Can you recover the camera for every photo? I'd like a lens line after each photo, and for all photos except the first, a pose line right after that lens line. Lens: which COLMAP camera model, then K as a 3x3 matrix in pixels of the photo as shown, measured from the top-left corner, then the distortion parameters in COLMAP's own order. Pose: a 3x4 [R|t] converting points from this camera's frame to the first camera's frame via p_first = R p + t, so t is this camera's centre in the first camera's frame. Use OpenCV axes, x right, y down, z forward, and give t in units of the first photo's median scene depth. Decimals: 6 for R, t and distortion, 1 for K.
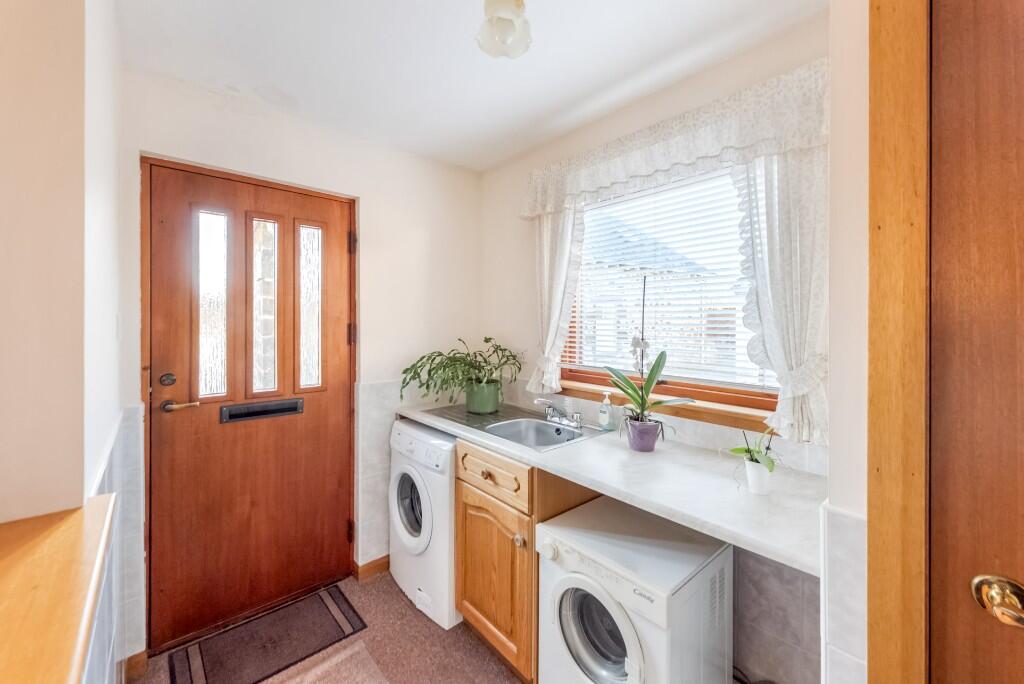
lens RADIAL K [[405.0, 0, 506.4], [0, 405.0, 321.4], [0, 0, 1]] dist [0.000305, -0.000060]
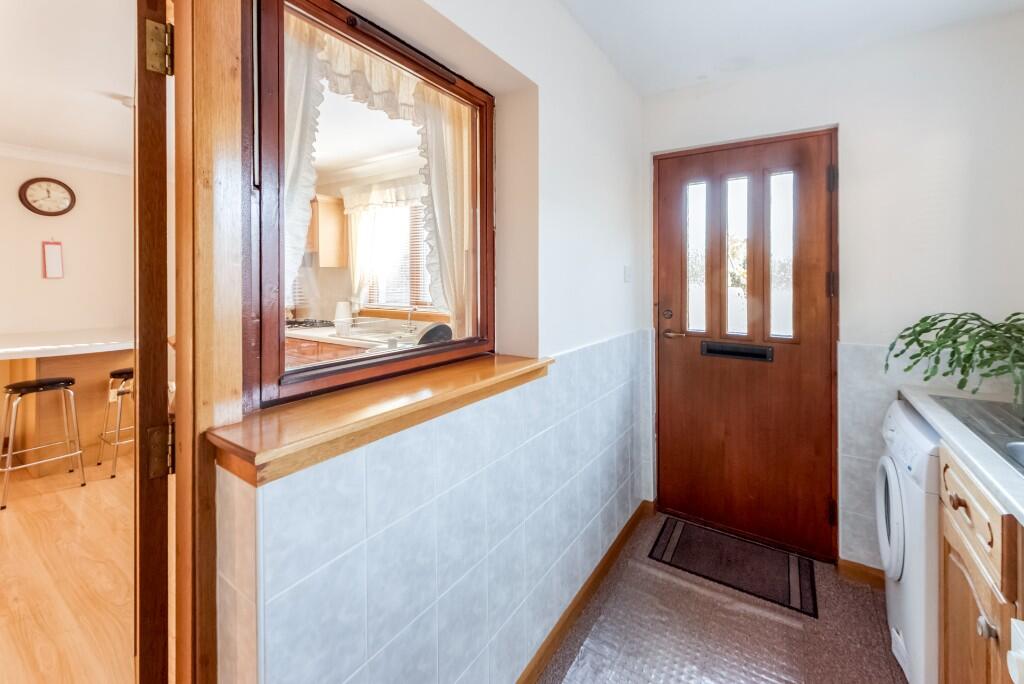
lens RADIAL K [[413.6, 0, 512.0], [0, 413.6, 277.2], [0, 0, 1]] dist [-0.000498, -0.000368]
pose [[0.249442, -0.002900, -0.968385, 0.345433], [-0.002428, 0.999990, -0.003620, 0.024299], [0.968387, 0.003254, 0.249432, 0.134408]]
